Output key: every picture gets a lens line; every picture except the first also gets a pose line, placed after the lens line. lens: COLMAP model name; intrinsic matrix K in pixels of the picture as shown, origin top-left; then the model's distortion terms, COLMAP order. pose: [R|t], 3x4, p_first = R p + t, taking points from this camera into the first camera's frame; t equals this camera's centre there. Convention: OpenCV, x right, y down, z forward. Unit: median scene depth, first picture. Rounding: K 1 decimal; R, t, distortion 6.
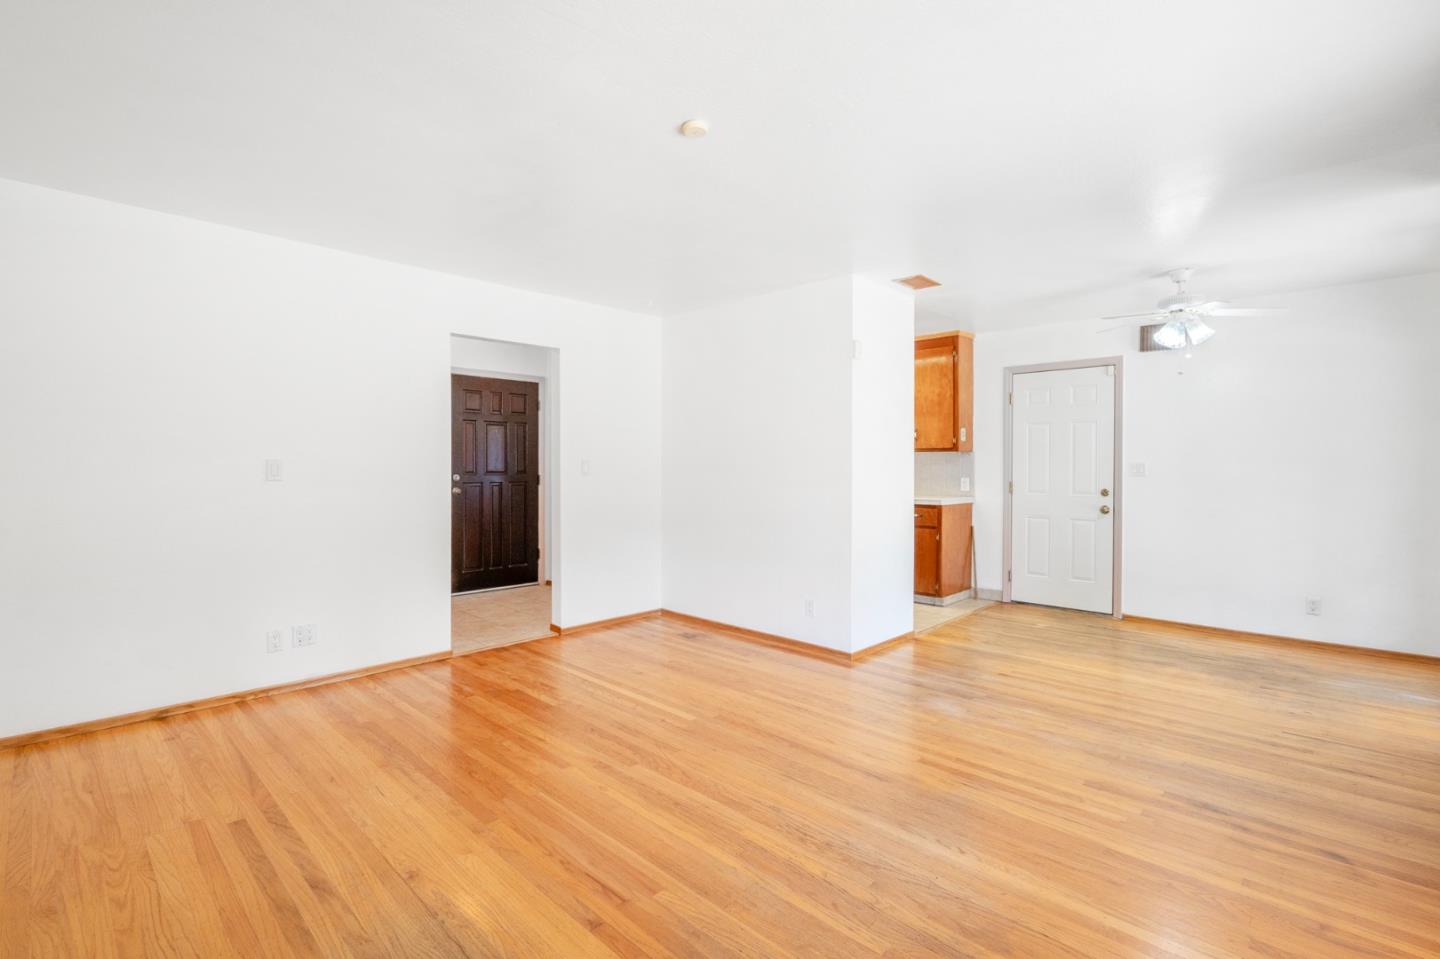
lens RADIAL K [[658.7, 0, 723.3], [0, 658.7, 472.5], [0, 0, 1]] dist [-0.006125, -0.000139]
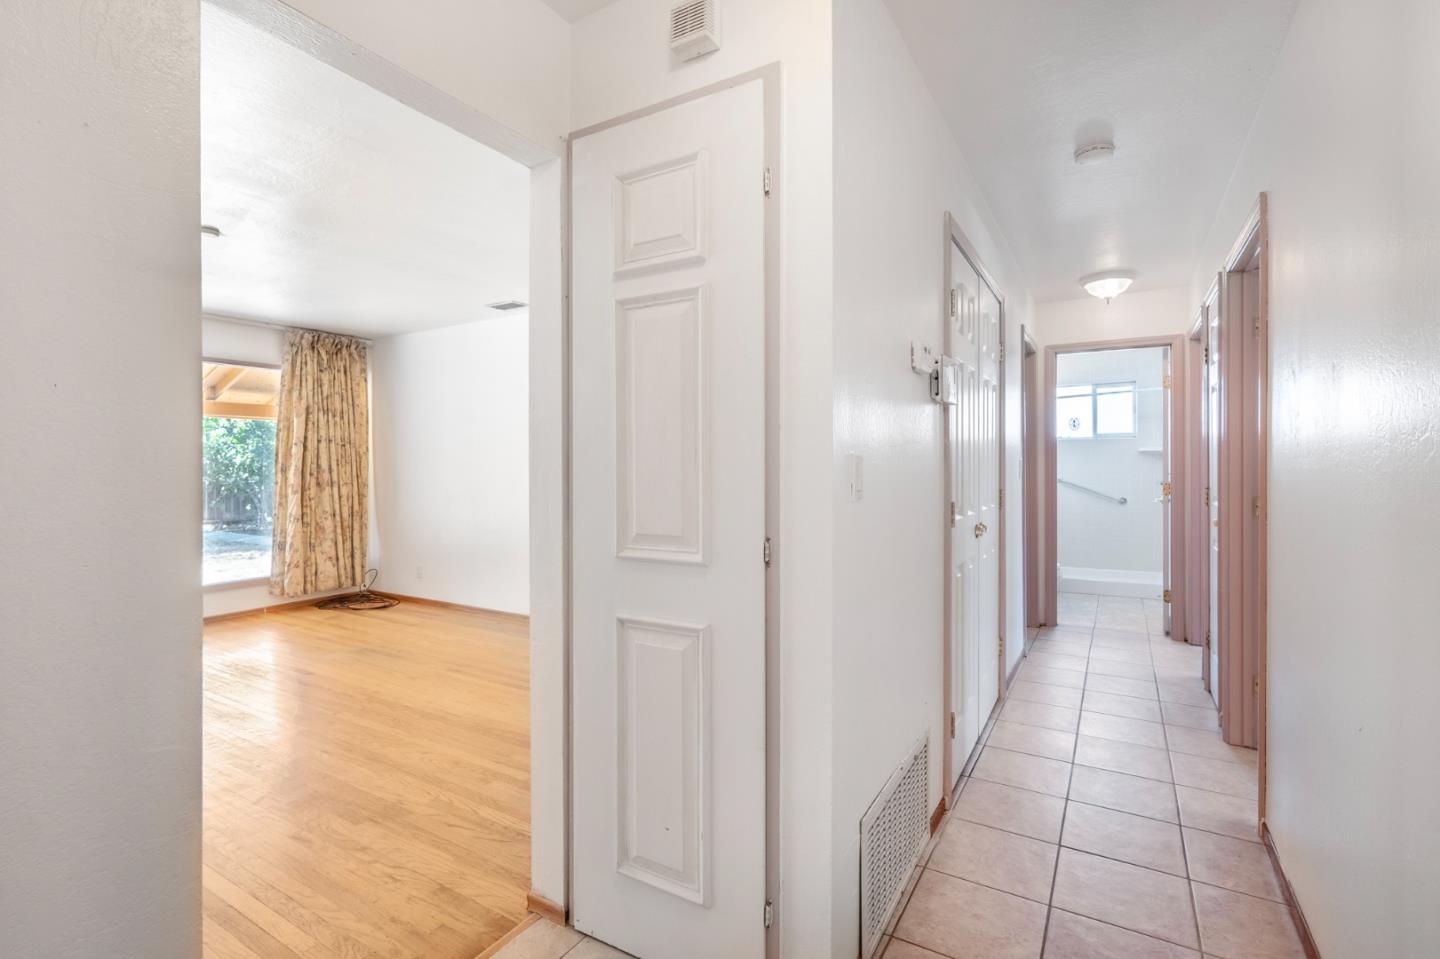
lens RADIAL K [[658.7, 0, 723.3], [0, 658.7, 472.5], [0, 0, 1]] dist [-0.006125, -0.000139]
pose [[-0.973954, -0.001629, -0.226738, -0.569698], [-0.003709, 0.999955, 0.008751, -0.005849], [0.226714, 0.009364, -0.973916, 1.882040]]
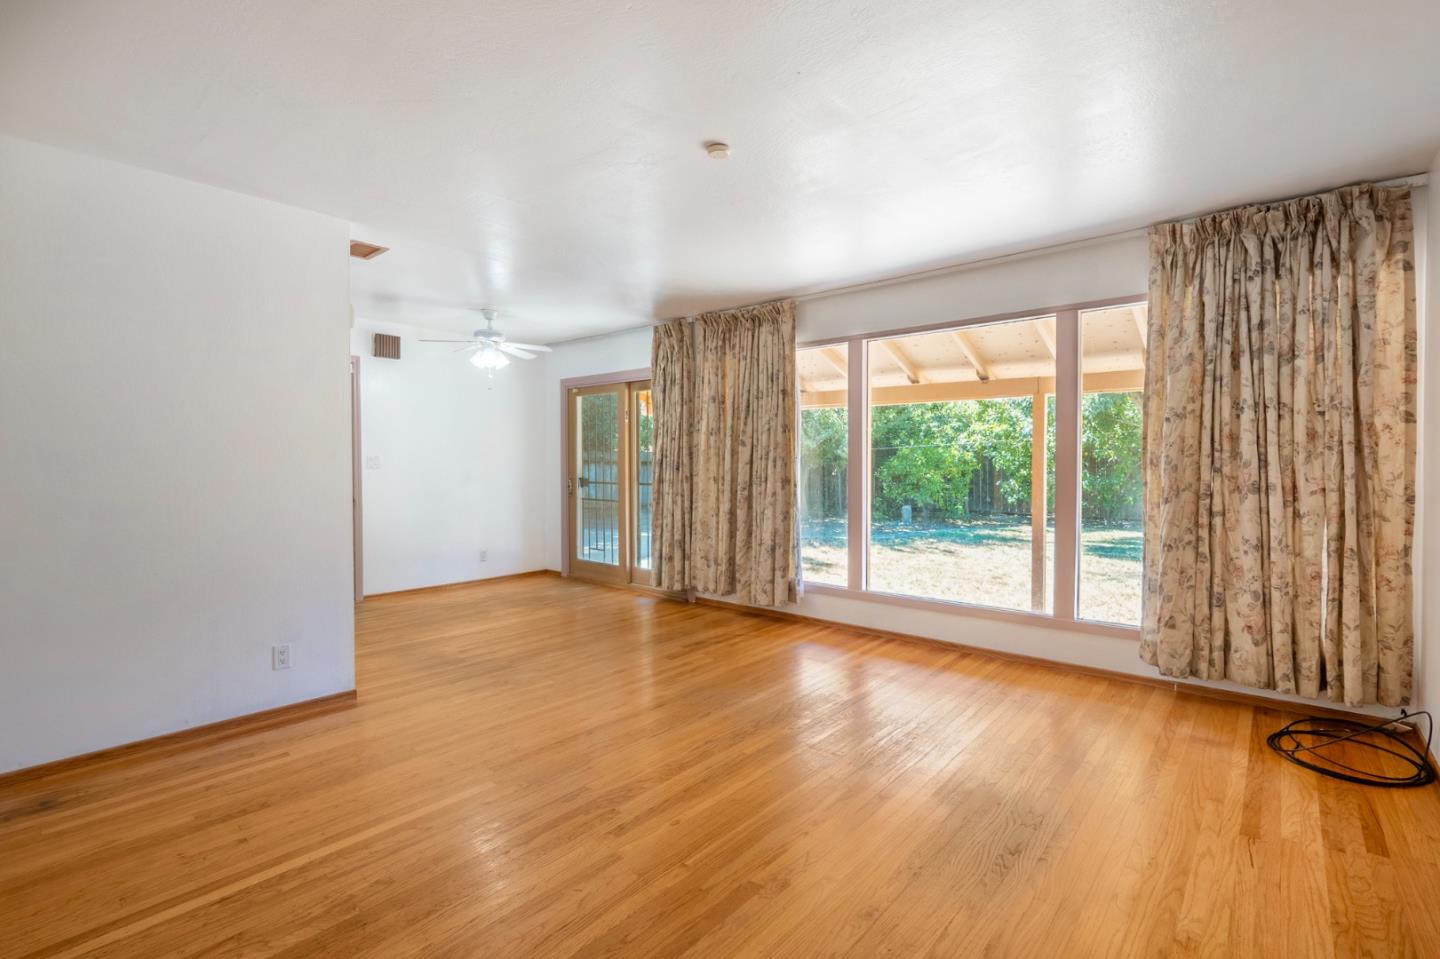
lens RADIAL K [[658.7, 0, 723.3], [0, 658.7, 472.5], [0, 0, 1]] dist [-0.006125, -0.000139]
pose [[-0.049665, -0.022691, 0.998508, -0.826257], [0.012665, 0.999647, 0.023347, -0.009331], [-0.998686, 0.013806, -0.049360, 0.757233]]
